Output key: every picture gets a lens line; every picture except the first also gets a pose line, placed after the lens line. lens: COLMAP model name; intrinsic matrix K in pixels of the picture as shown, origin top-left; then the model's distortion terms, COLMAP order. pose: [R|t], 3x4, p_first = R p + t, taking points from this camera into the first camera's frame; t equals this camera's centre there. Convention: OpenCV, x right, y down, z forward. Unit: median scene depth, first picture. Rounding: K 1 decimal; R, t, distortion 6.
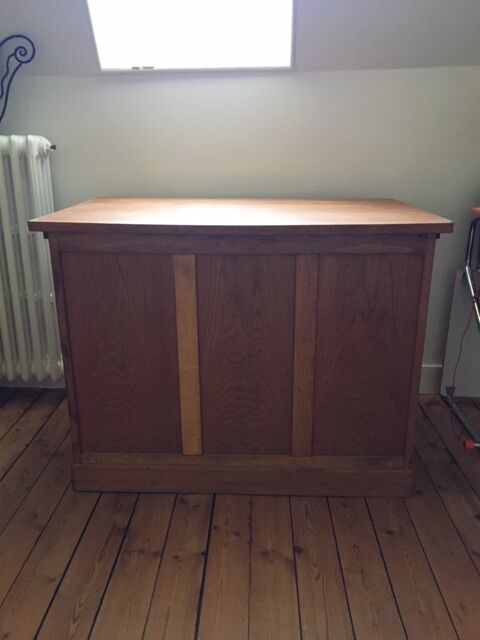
lens RADIAL K [[547.4, 0, 239.3], [0, 547.4, 318.5], [0, 0, 1]] dist [0.007838, -0.022997]
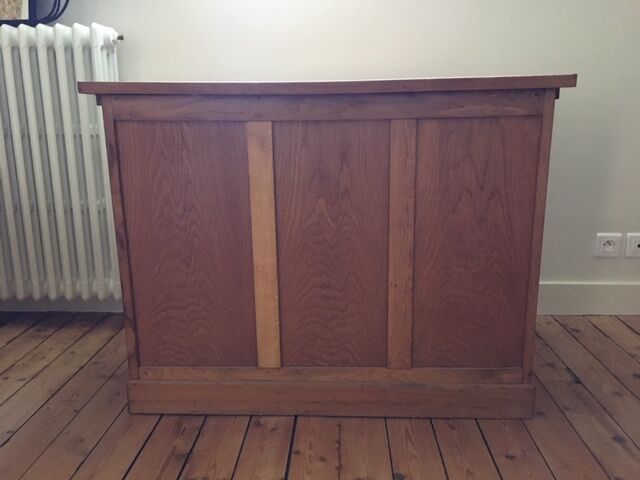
lens RADIAL K [[547.4, 0, 320.3], [0, 547.4, 241.3], [0, 0, 1]] dist [0.007838, -0.022997]
pose [[0.999927, -0.005989, -0.010460, 0.002410], [0.005129, 0.996748, -0.080416, 0.128522], [0.010907, 0.080356, 0.996707, 0.151426]]
